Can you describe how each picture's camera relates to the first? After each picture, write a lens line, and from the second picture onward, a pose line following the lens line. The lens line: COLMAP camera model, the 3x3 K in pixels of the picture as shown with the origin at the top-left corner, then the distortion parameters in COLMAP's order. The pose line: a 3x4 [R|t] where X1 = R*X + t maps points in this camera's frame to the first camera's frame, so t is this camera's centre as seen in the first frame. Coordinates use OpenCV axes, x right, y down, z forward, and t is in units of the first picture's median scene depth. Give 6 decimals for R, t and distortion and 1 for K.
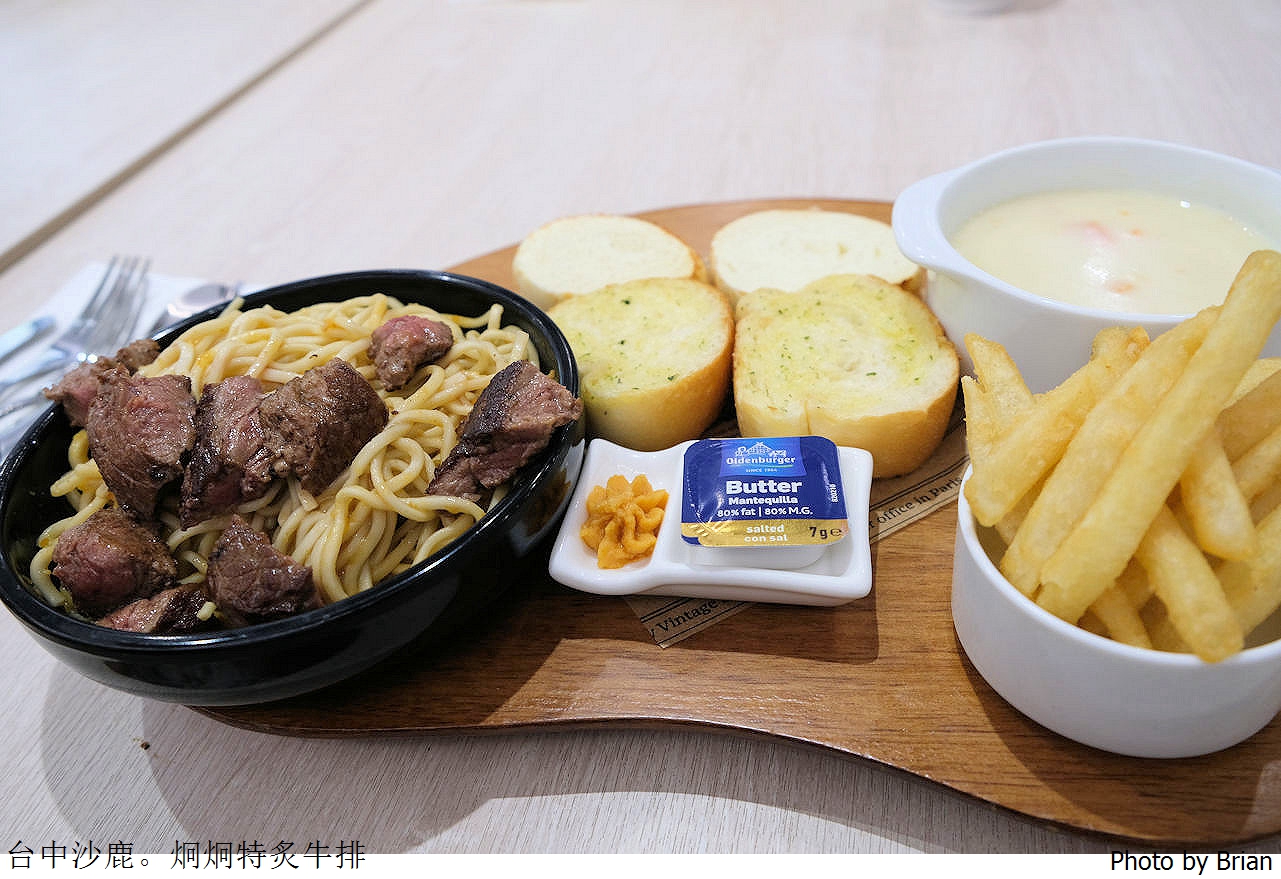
lens RADIAL K [[1049.6, 0, 640.5], [0, 1049.6, 439.5], [0, 0, 1]] dist [0.005599, 0.004623]
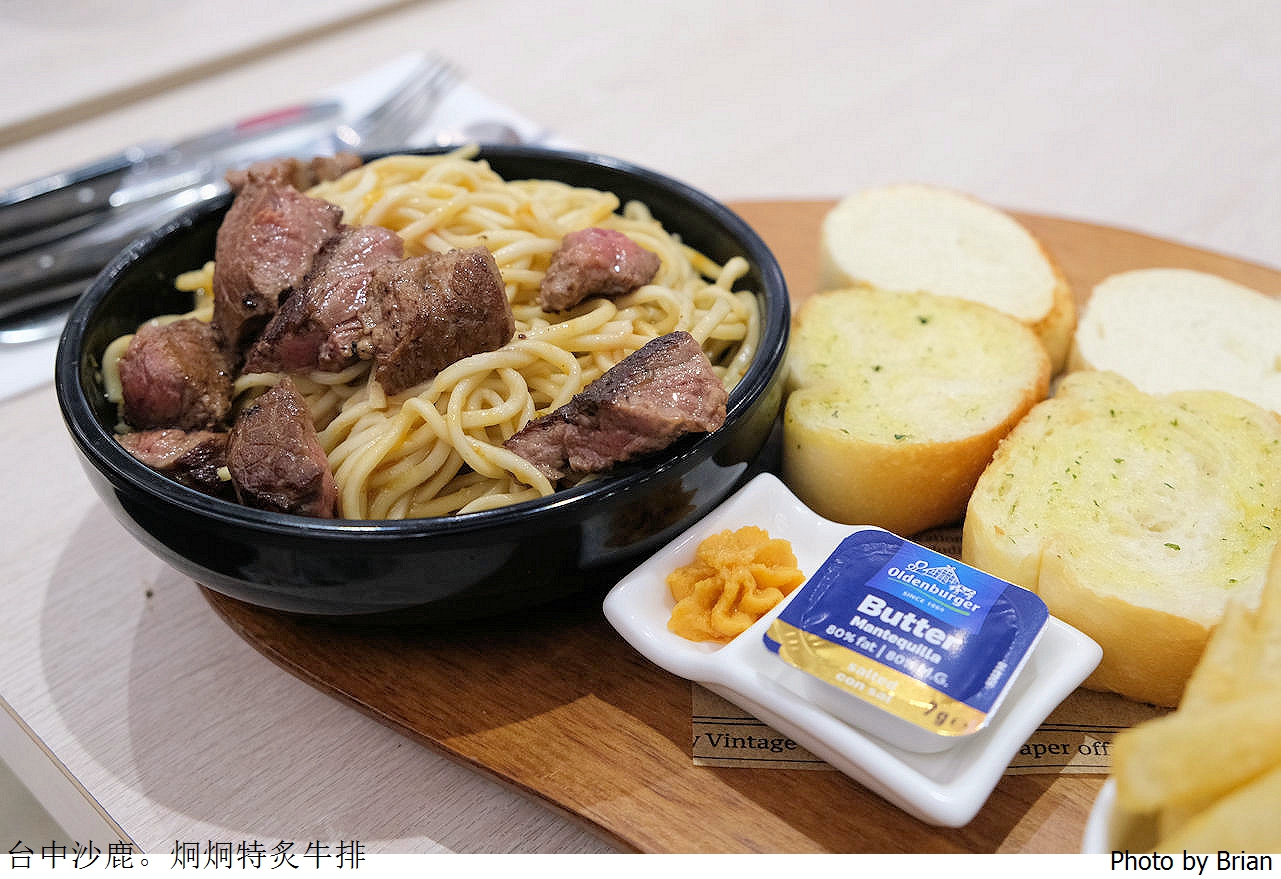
lens RADIAL K [[1479.4, 0, 640.5], [0, 1479.4, 439.5], [0, 0, 1]] dist [-0.023948, -0.004591]
pose [[0.852825, 0.383492, -0.354433, 0.268612], [-0.385234, 0.920253, 0.068764, -0.066636], [0.352539, 0.077896, 0.932550, 0.008160]]
